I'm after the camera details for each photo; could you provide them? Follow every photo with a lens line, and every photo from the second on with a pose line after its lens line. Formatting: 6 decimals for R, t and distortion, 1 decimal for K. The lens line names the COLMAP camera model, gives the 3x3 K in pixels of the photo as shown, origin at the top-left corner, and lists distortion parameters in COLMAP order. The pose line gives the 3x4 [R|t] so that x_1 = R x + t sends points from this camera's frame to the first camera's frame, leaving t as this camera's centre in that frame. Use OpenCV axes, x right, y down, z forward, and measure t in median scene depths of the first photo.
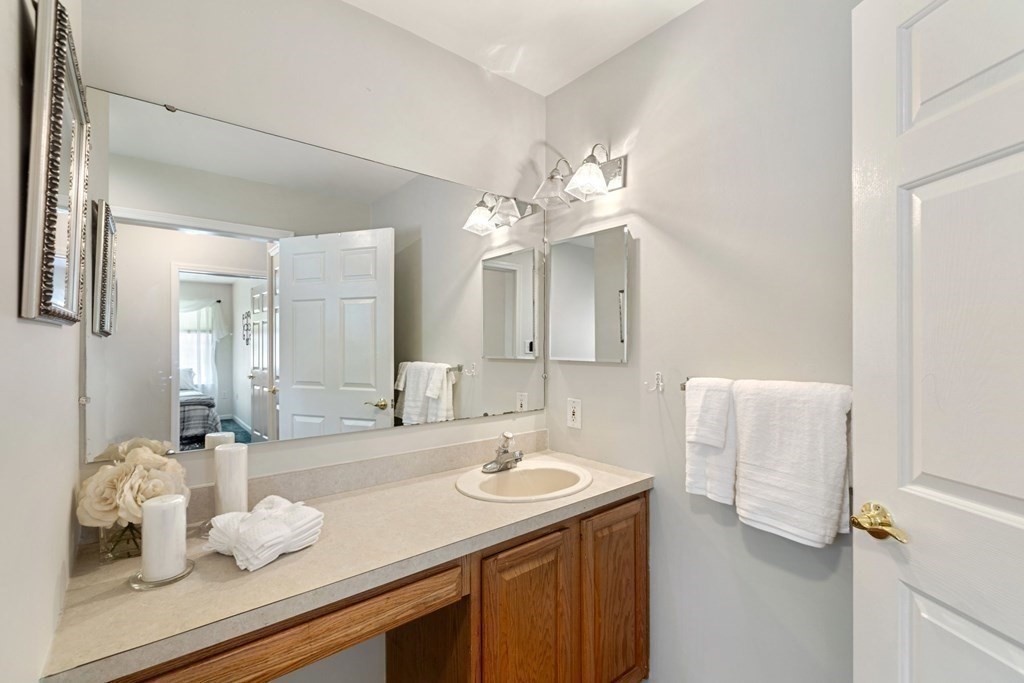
lens RADIAL K [[465.6, 0, 510.9], [0, 465.6, 343.2], [0, 0, 1]] dist [-0.000884, -0.000484]
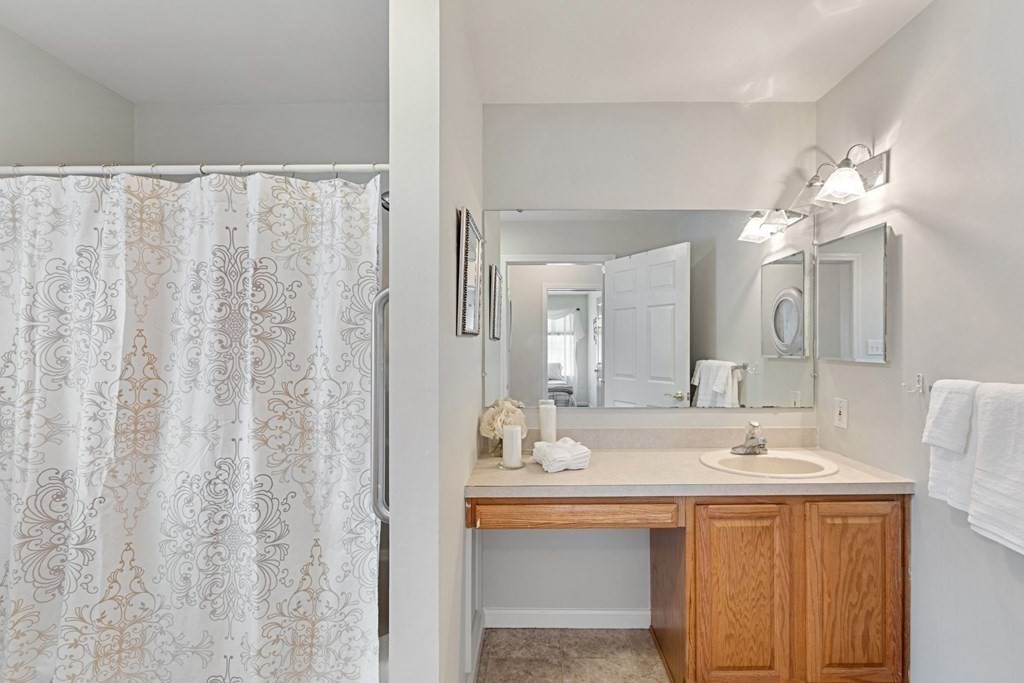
lens RADIAL K [[456.0, 0, 508.8], [0, 456.0, 333.6], [0, 0, 1]] dist [0.000685, -0.000475]
pose [[0.750529, -0.016817, -0.660623, 0.275382], [0.003292, 0.999759, -0.021709, -0.002221], [0.660829, 0.014118, 0.750404, -0.236162]]
